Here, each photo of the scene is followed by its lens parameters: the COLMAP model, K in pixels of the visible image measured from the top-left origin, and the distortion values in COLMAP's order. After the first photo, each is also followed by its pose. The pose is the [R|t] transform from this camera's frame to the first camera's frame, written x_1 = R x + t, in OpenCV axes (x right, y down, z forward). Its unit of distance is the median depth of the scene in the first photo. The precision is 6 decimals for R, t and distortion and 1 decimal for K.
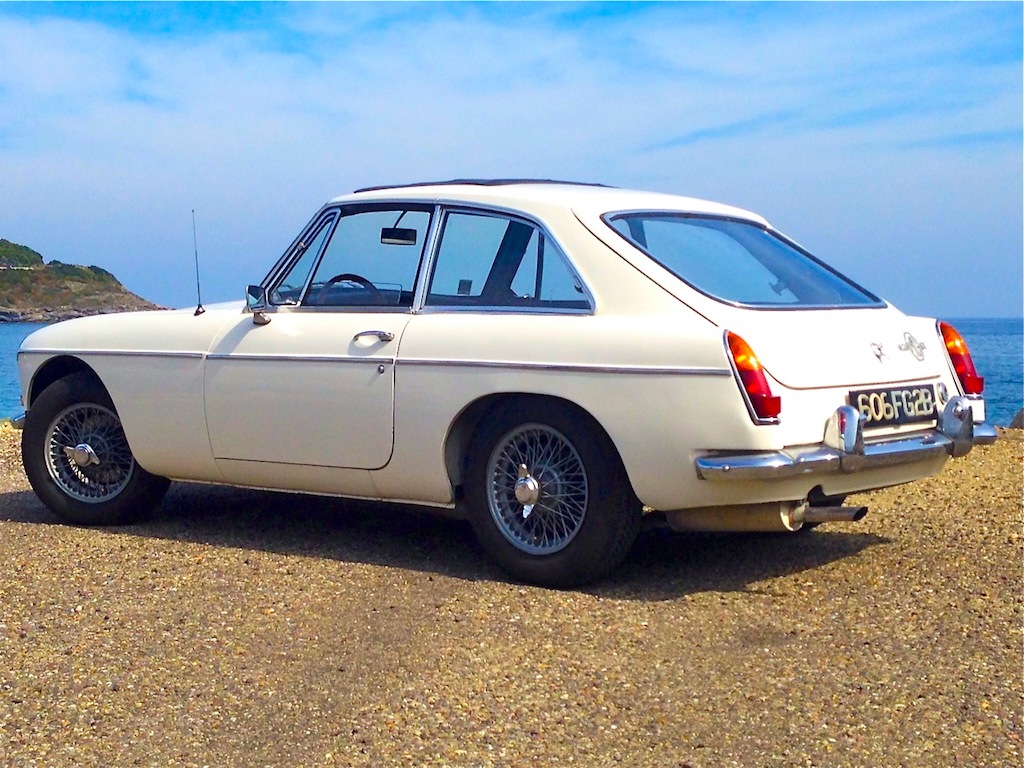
lens RADIAL K [[1678.9, 0, 512.0], [0, 1678.9, 384.0], [0, 0, 1]] dist [0.040111, 0.170493]
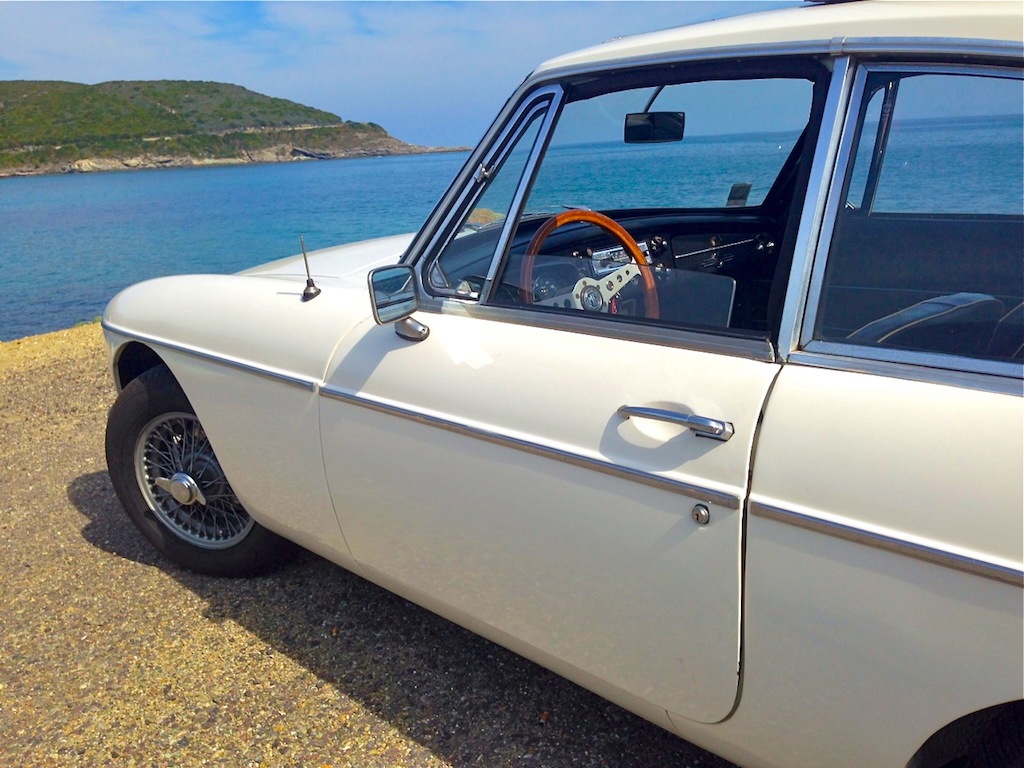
lens RADIAL K [[948.9, 0, 512.0], [0, 948.9, 384.0], [0, 0, 1]] dist [0.154586, -0.314214]
pose [[0.992760, -0.031478, -0.115919, -0.099135], [0.054796, 0.977466, 0.203858, -0.089183], [0.106890, -0.208734, 0.972113, 0.824340]]
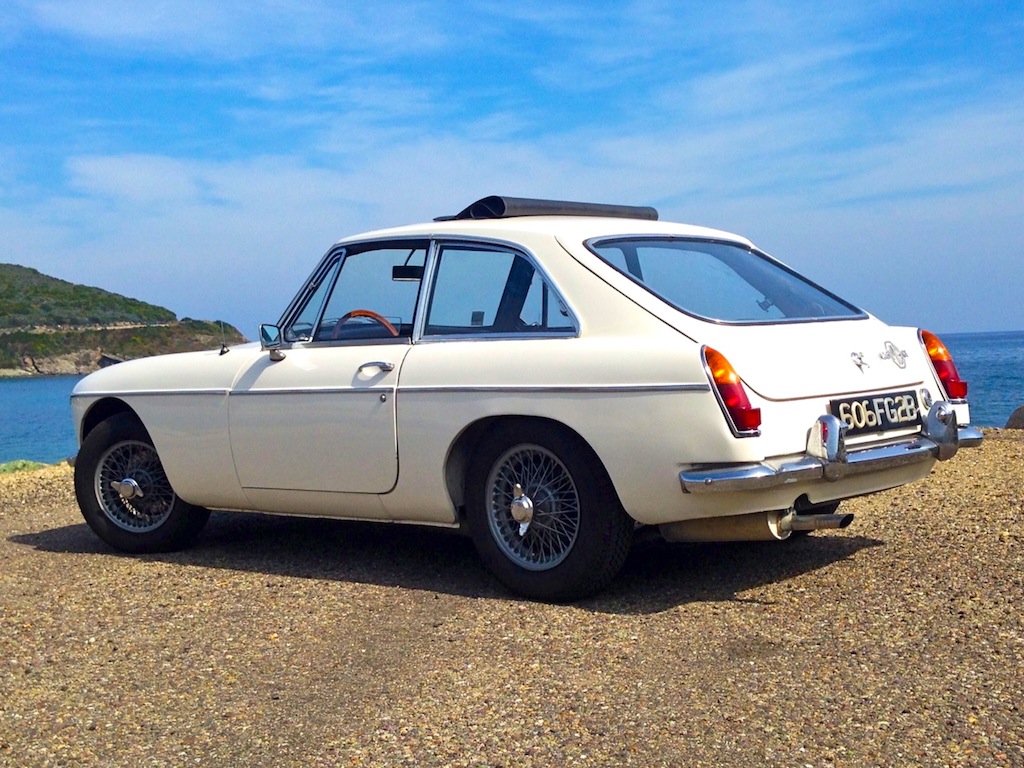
lens RADIAL K [[1433.0, 0, 512.0], [0, 1433.0, 384.0], [0, 0, 1]] dist [0.070334, 0.023830]
pose [[0.998121, -0.041582, -0.045007, 0.044735], [0.040846, 0.999018, -0.017146, 0.001178], [0.045675, 0.015276, 0.998840, 0.112512]]
